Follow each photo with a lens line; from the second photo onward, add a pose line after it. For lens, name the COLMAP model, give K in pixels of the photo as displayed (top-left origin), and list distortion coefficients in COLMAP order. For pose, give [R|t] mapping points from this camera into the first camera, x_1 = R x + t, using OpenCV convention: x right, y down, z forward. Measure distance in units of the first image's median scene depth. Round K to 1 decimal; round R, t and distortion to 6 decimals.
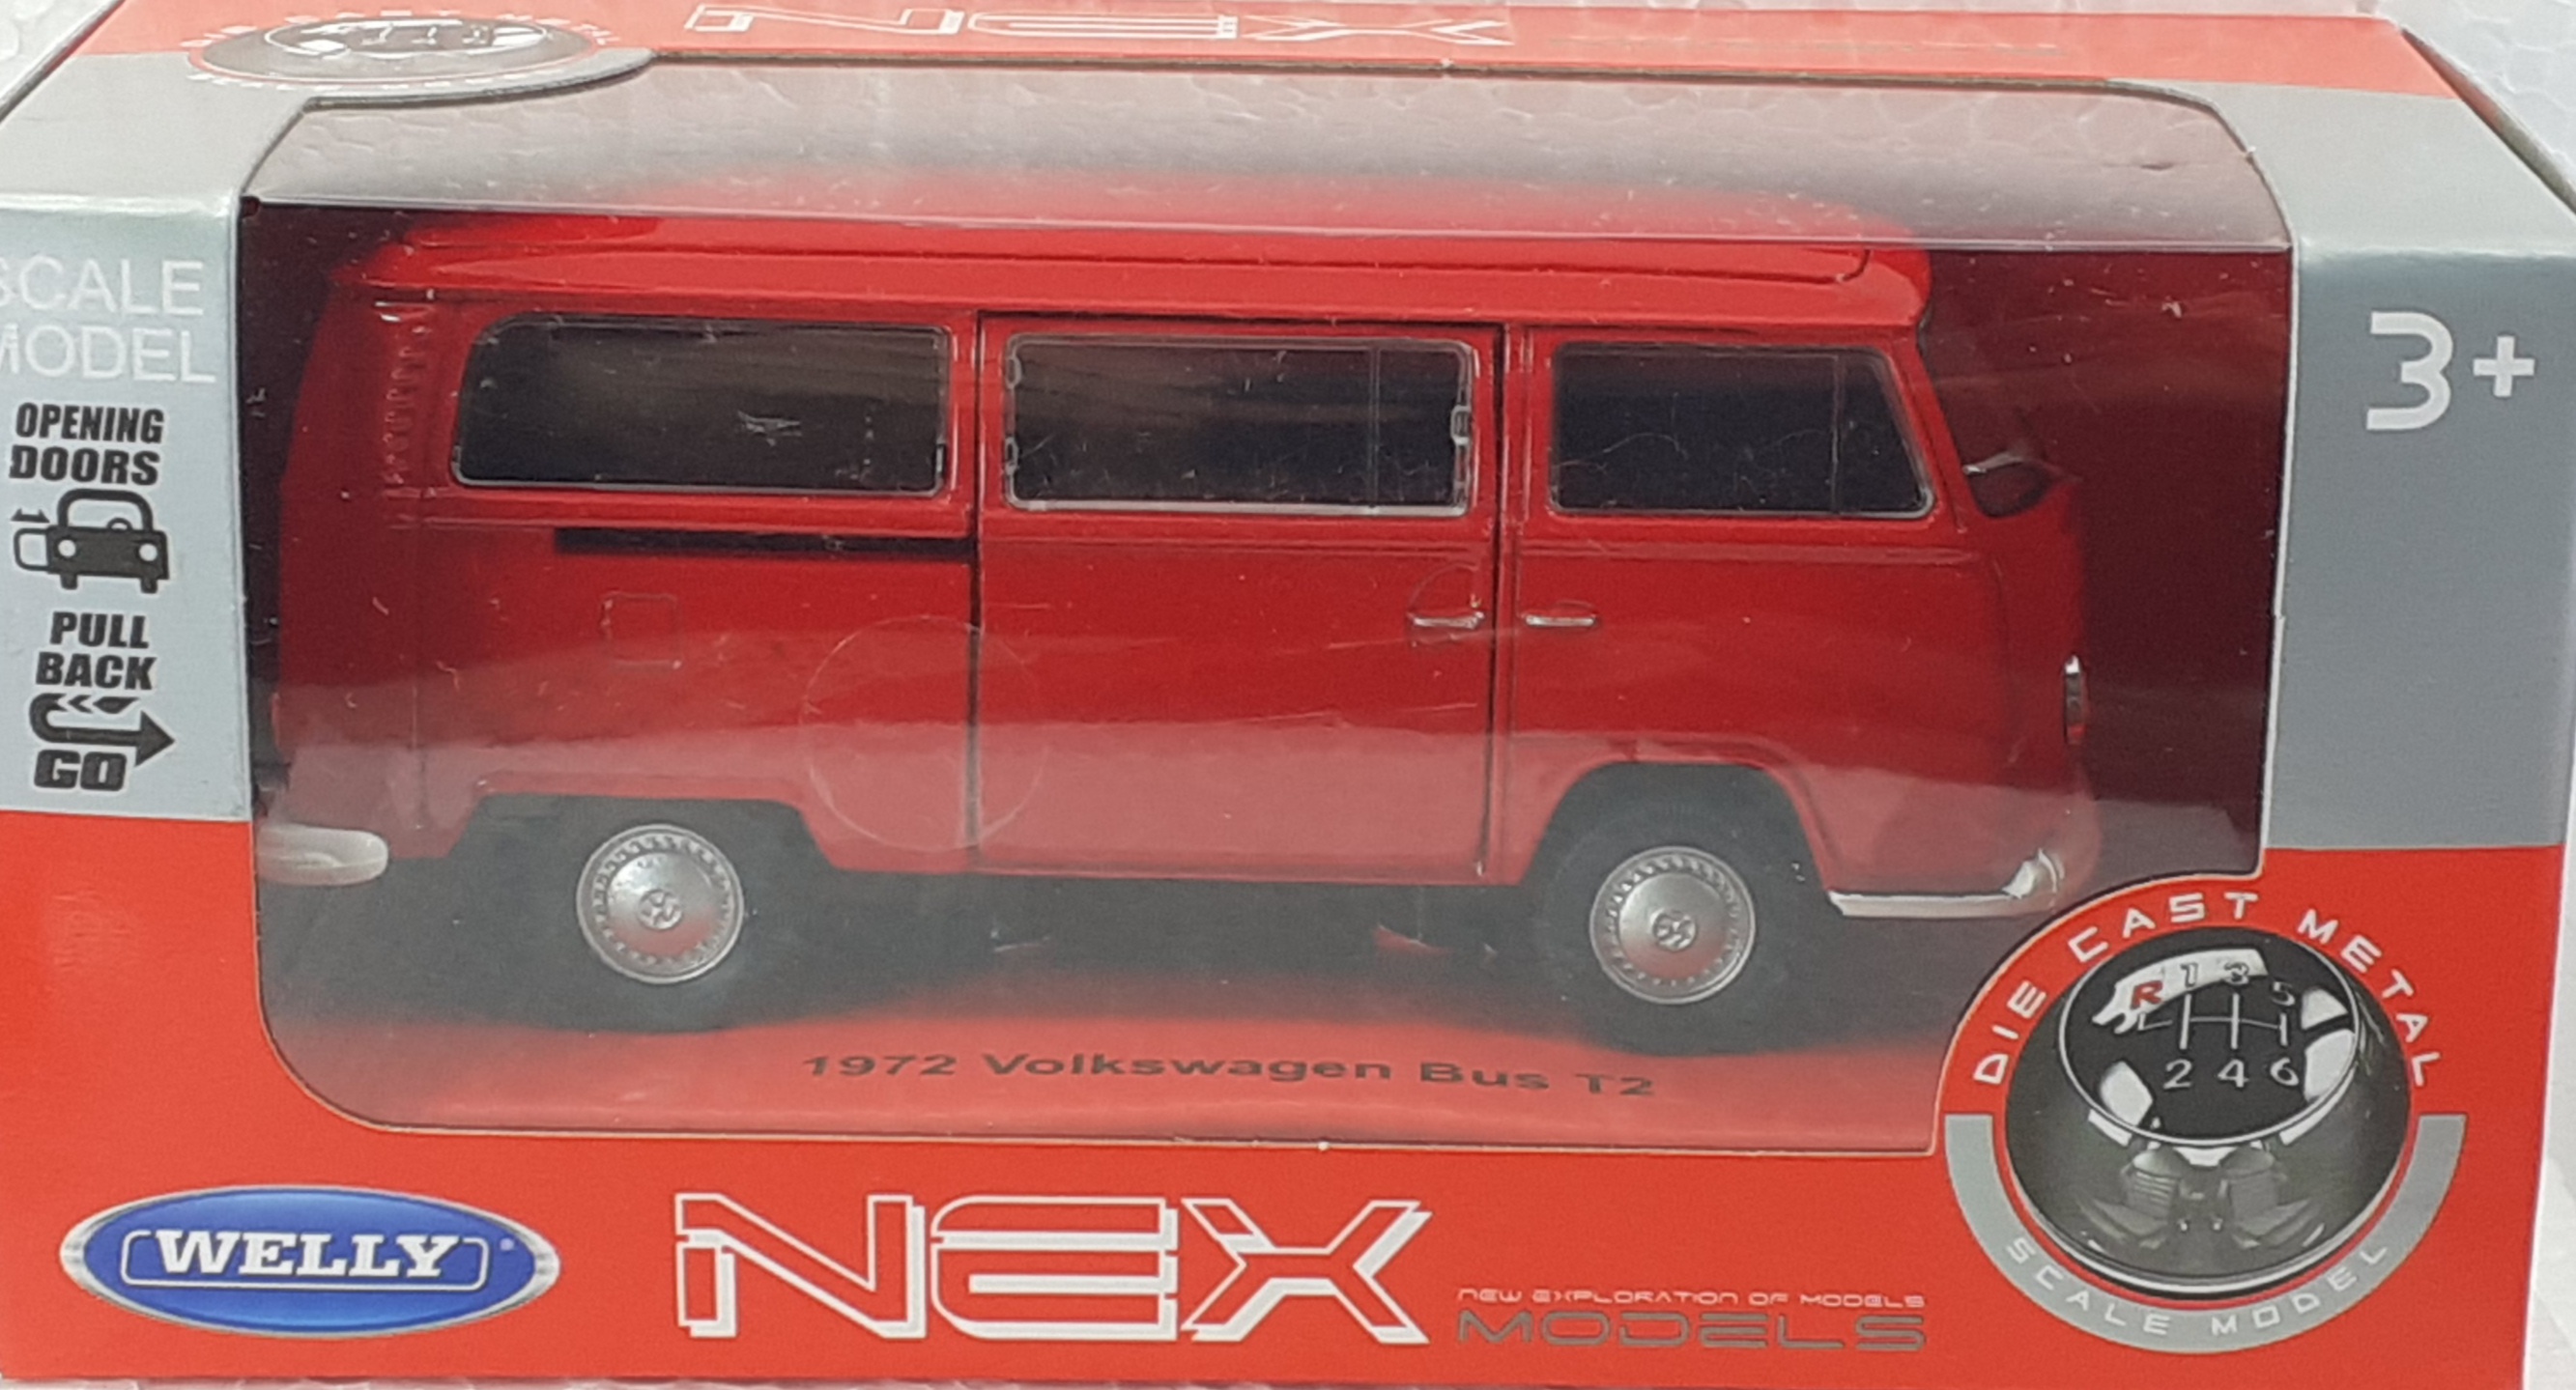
lens RADIAL K [[1652.8, 0, 1284.3], [0, 1652.8, 707.1], [0, 0, 1]] dist [0.056786, 0.001176]
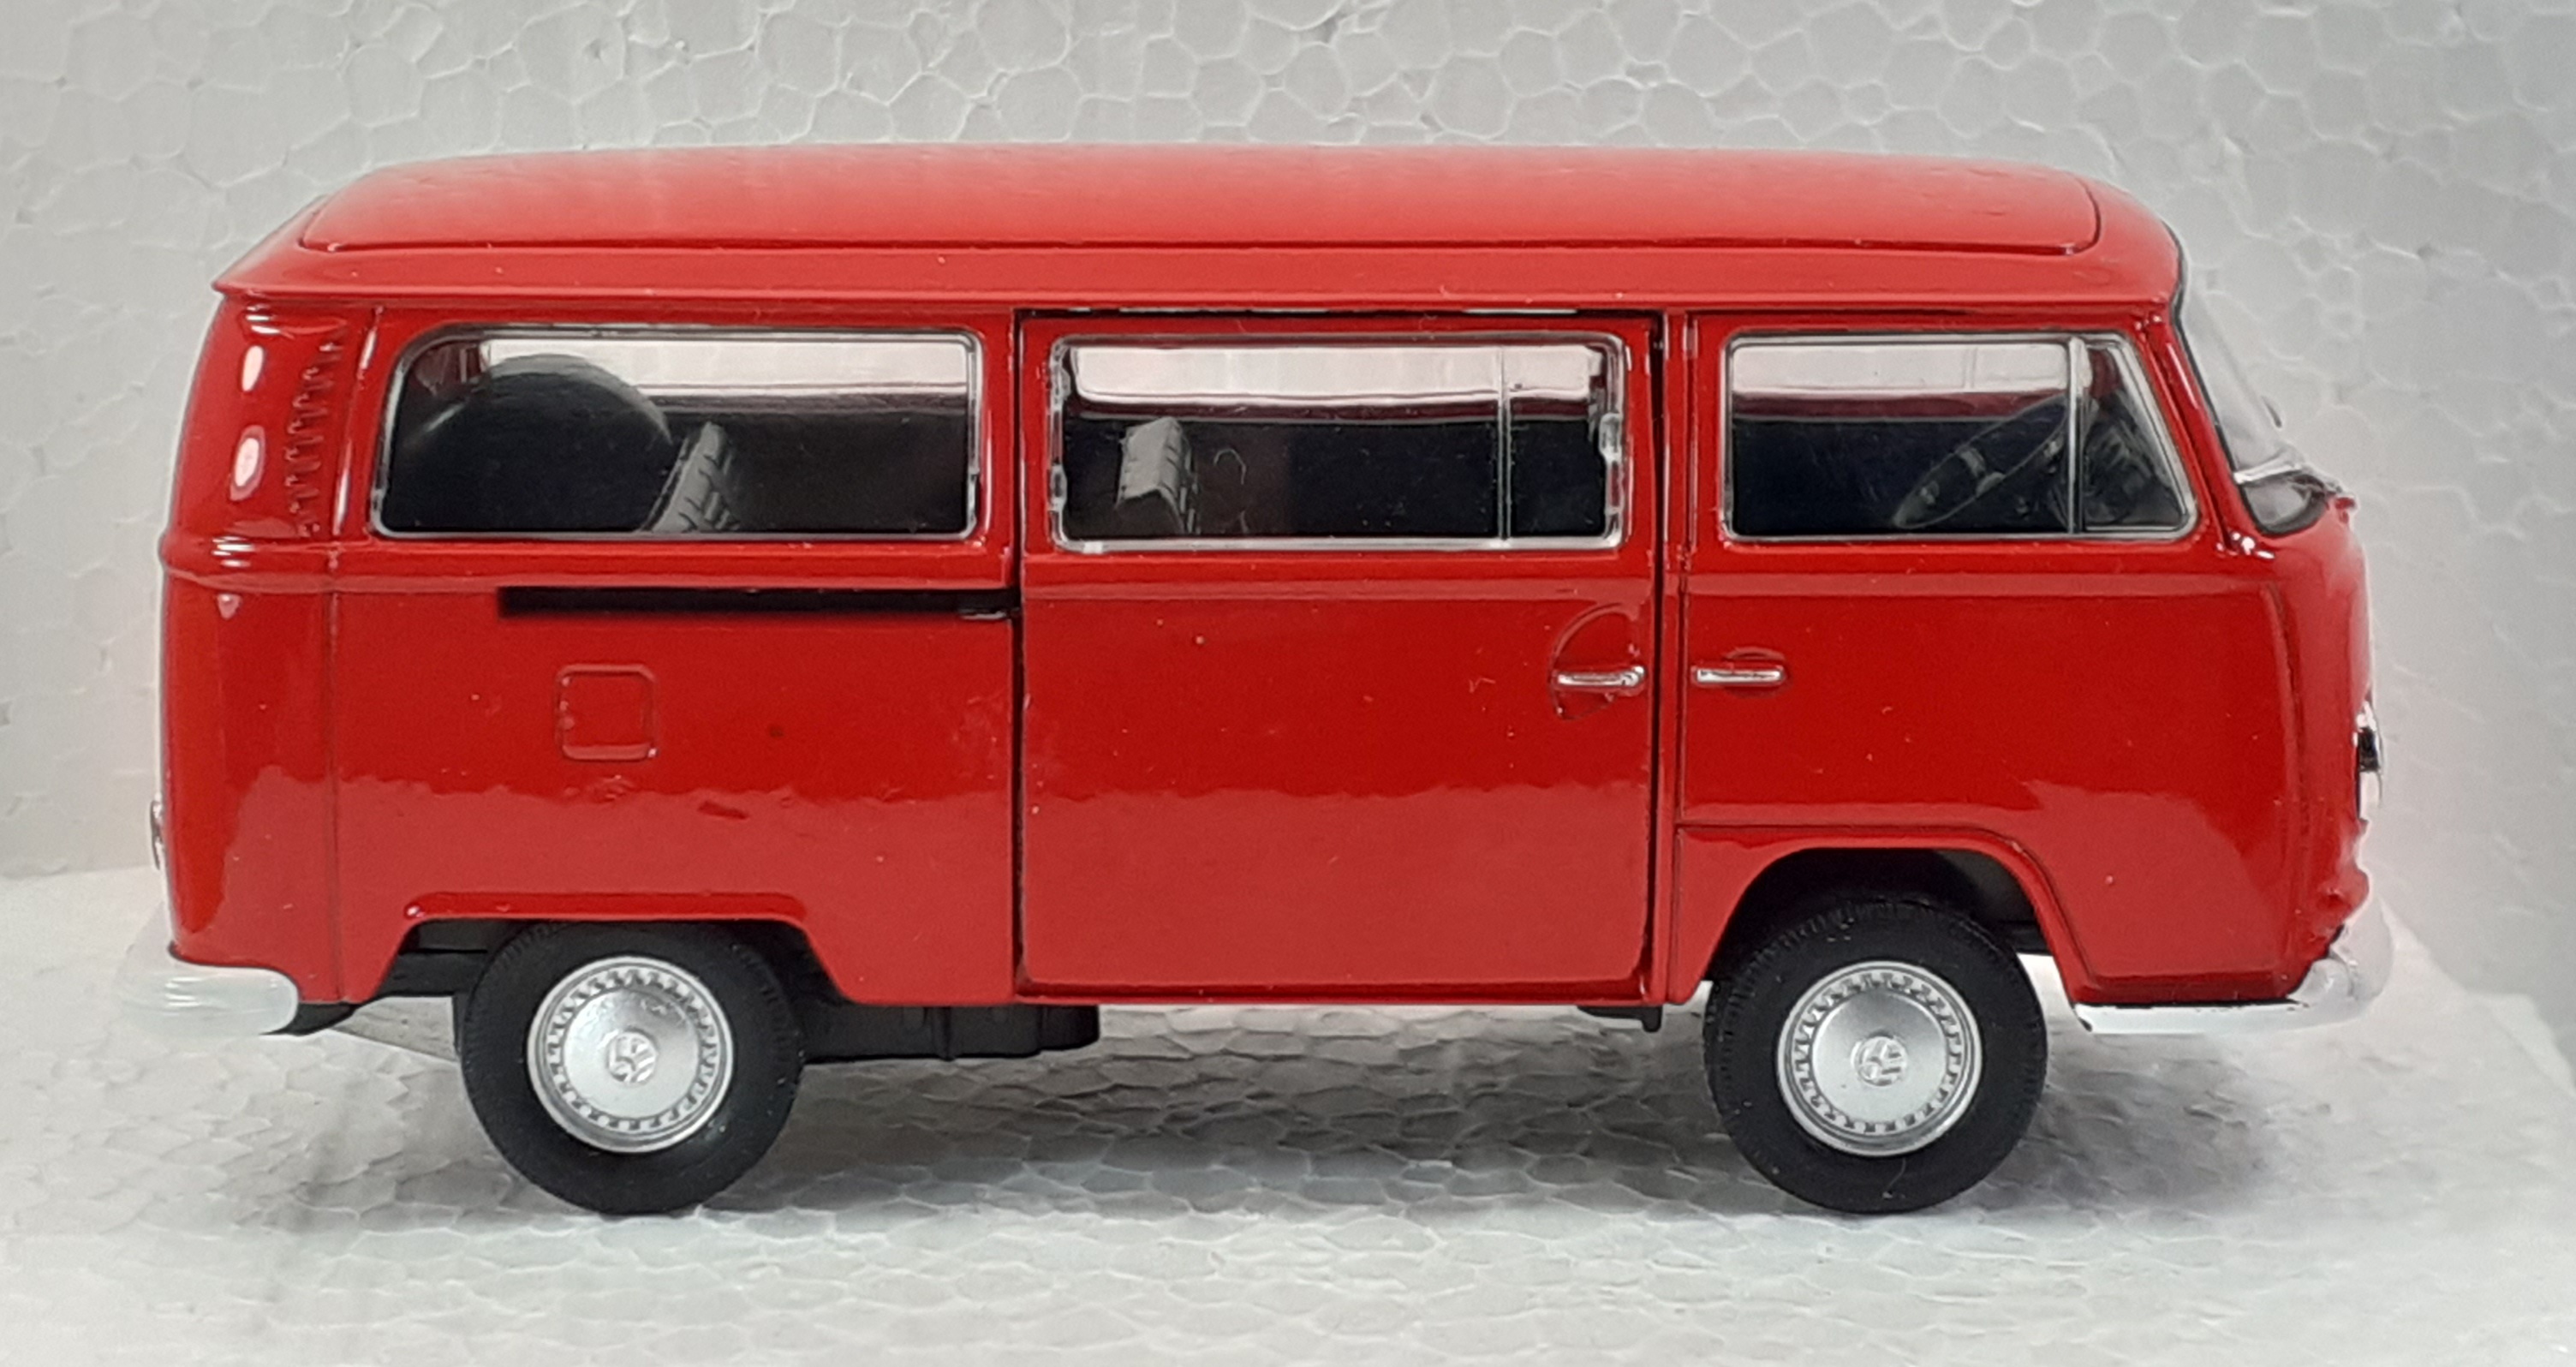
lens RADIAL K [[2051.8, 0, 1172.8], [0, 2051.8, 700.9], [0, 0, 1]] dist [0.083137, -0.031857]
pose [[0.999335, -0.023370, 0.027974, -0.139657], [0.024538, 0.998810, -0.042155, -0.003638], [-0.026956, 0.042813, 0.998719, 0.001848]]
